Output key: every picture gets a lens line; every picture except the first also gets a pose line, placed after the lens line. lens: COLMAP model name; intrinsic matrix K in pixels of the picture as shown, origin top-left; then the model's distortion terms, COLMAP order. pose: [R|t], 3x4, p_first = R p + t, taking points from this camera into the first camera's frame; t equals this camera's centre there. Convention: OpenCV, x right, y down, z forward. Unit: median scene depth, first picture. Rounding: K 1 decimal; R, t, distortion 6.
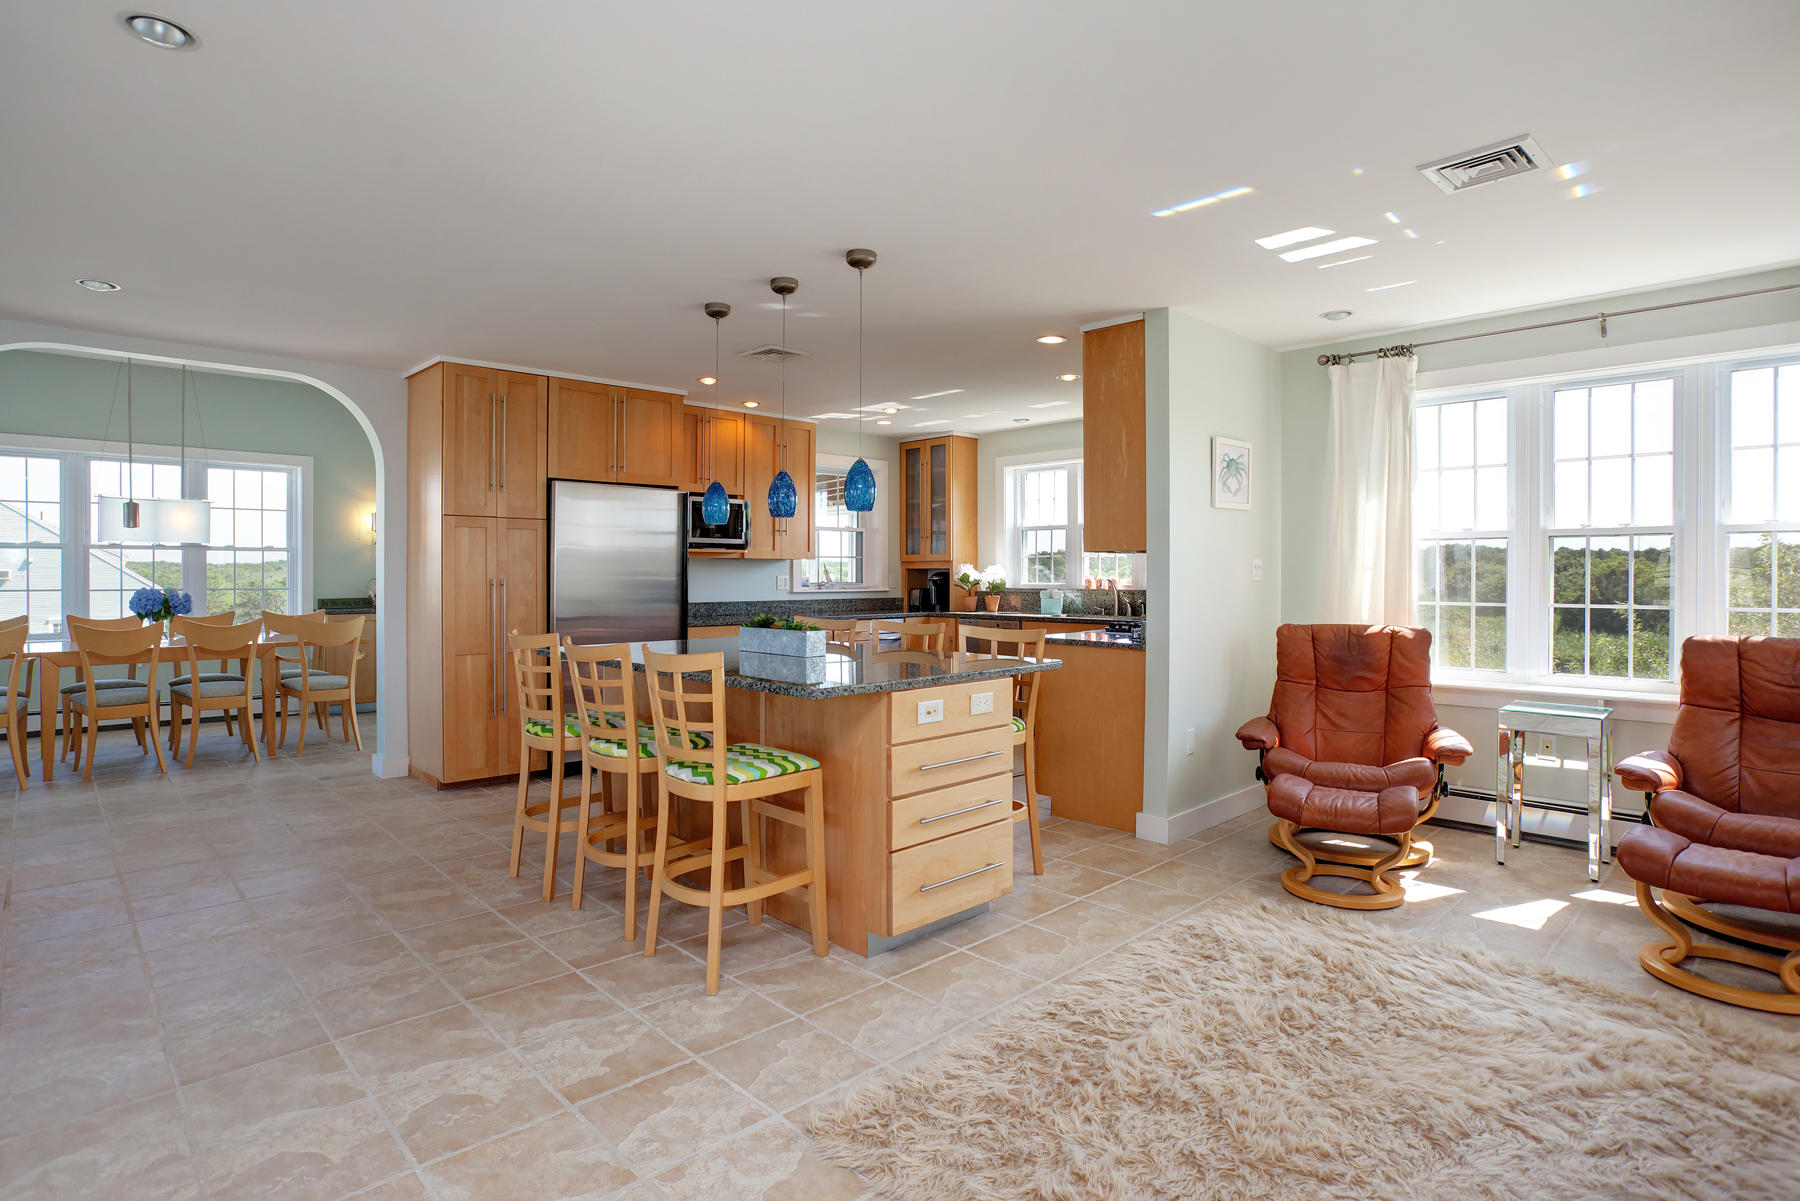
lens RADIAL K [[946.3, 0, 893.2], [0, 946.3, 570.3], [0, 0, 1]] dist [-0.010067, 0.033663]
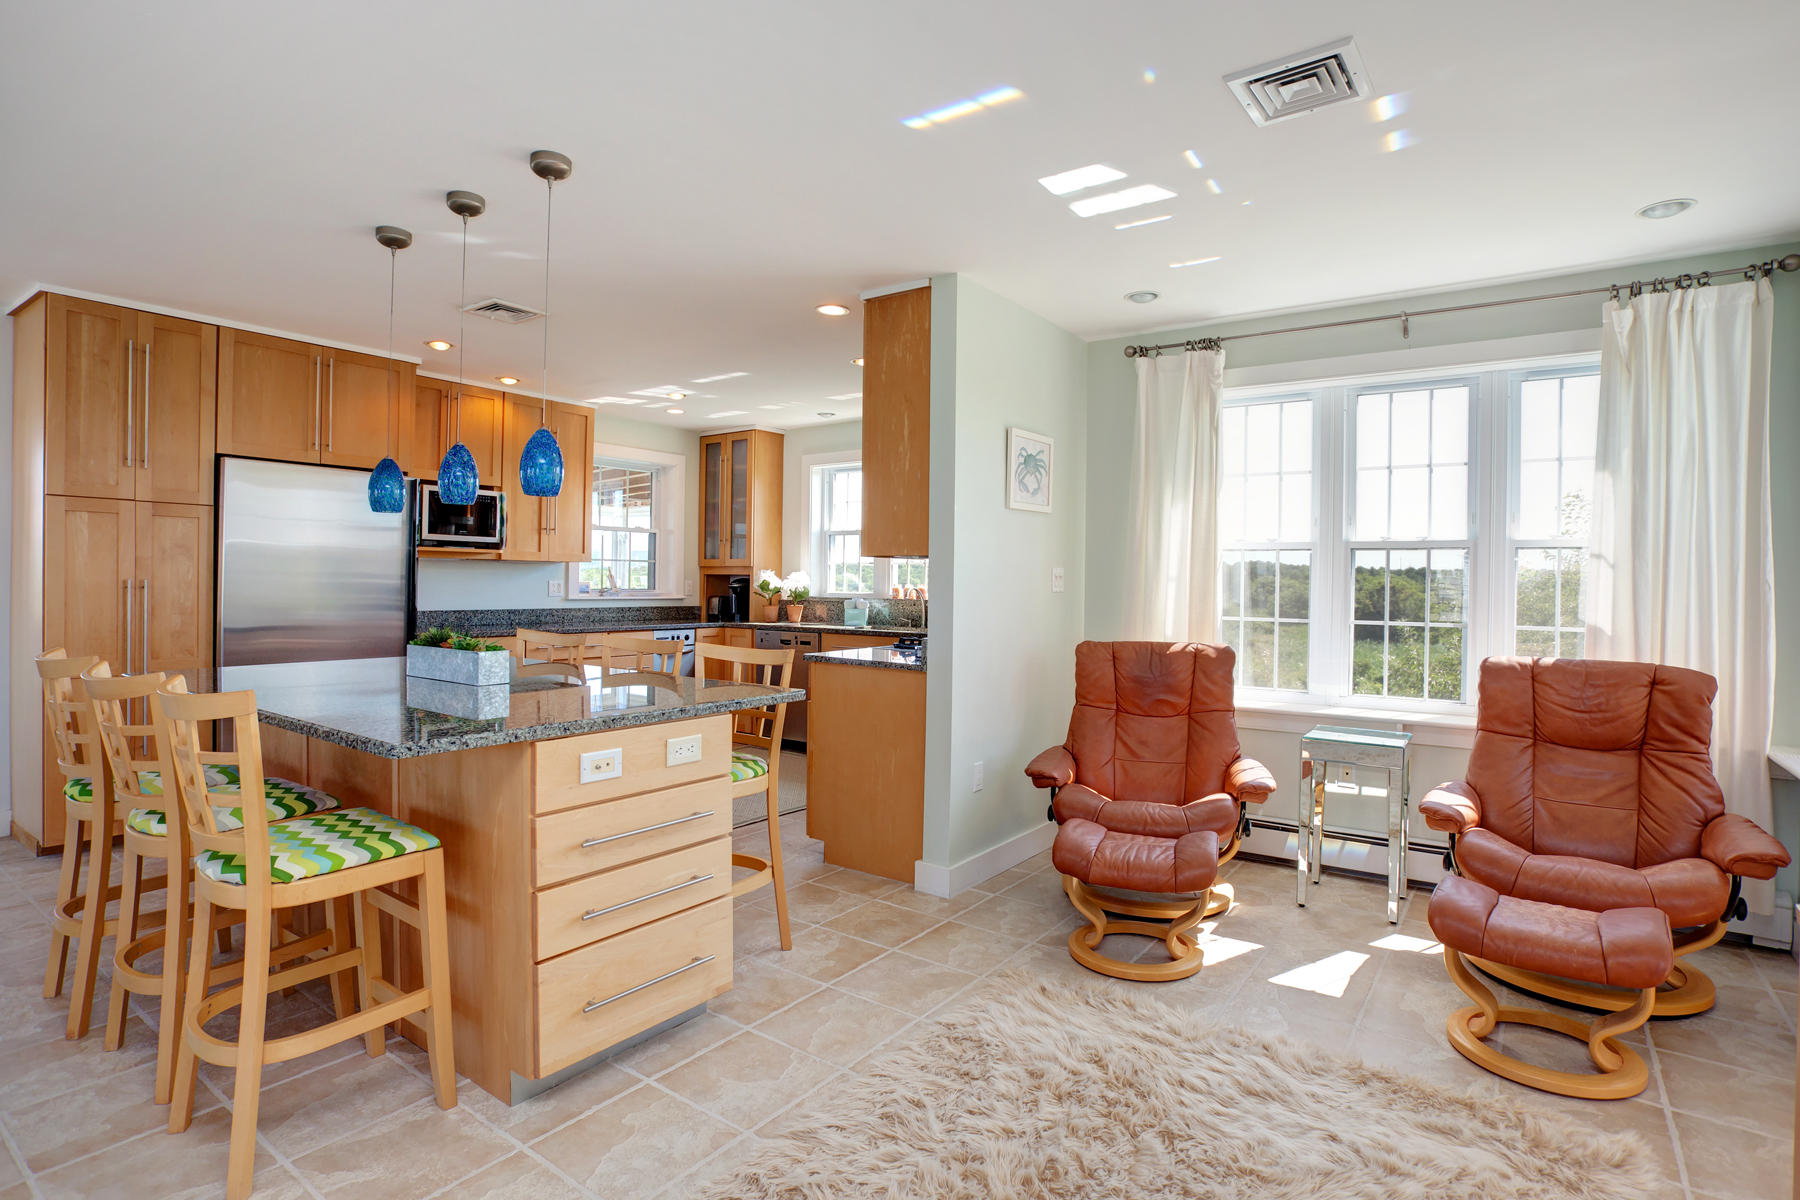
lens RADIAL K [[946.3, 0, 893.2], [0, 946.3, 569.8], [0, 0, 1]] dist [-0.010067, 0.033663]
pose [[0.986077, 0.015584, 0.165559, 0.095118], [-0.014107, 0.999850, -0.010088, 0.001127], [-0.165691, 0.007612, 0.986148, 0.162335]]
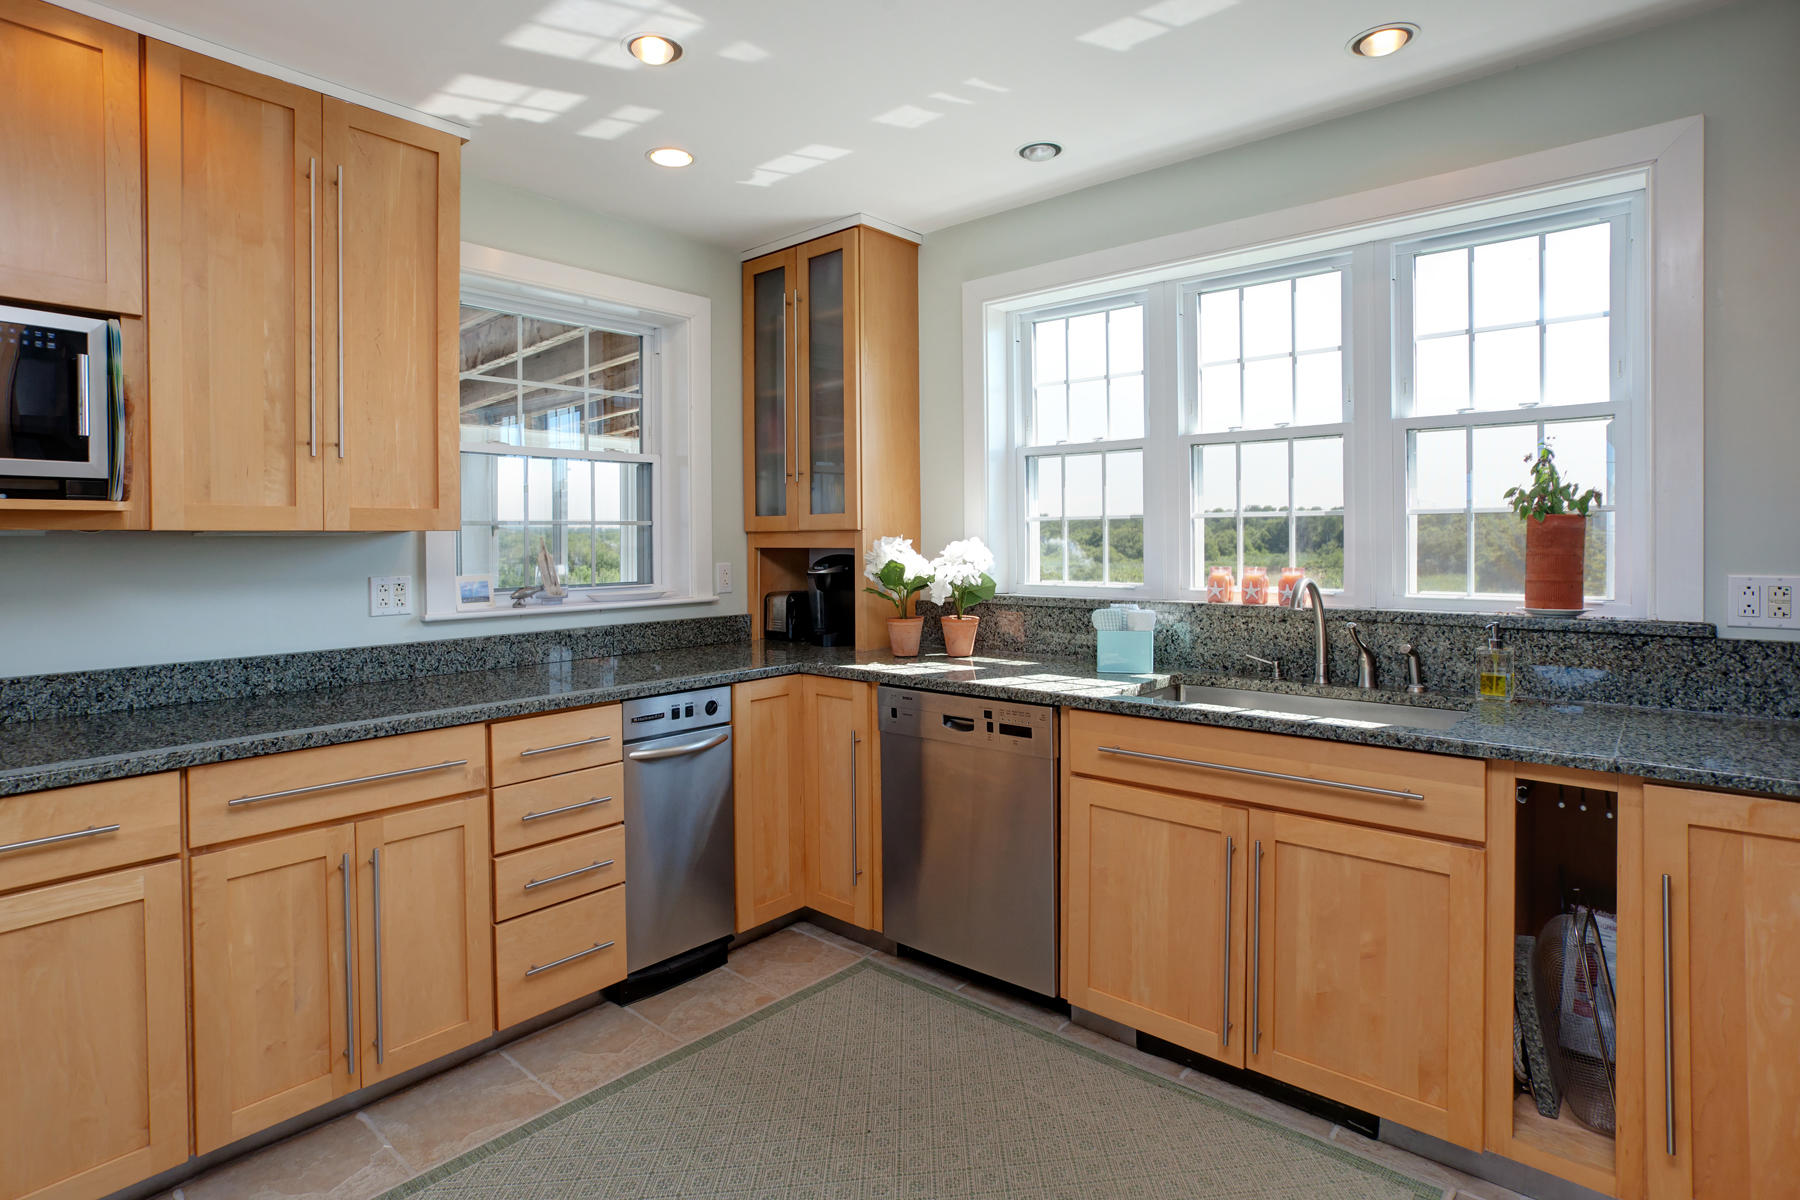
lens RADIAL K [[910.1, 0, 913.4], [0, 910.1, 550.8], [0, 0, 1]] dist [-0.044409, 0.022724]
pose [[0.993903, -0.010677, 0.109737, 0.088228], [0.008738, 0.999797, 0.018139, -0.016443], [-0.109909, -0.017069, 0.993795, 1.273485]]
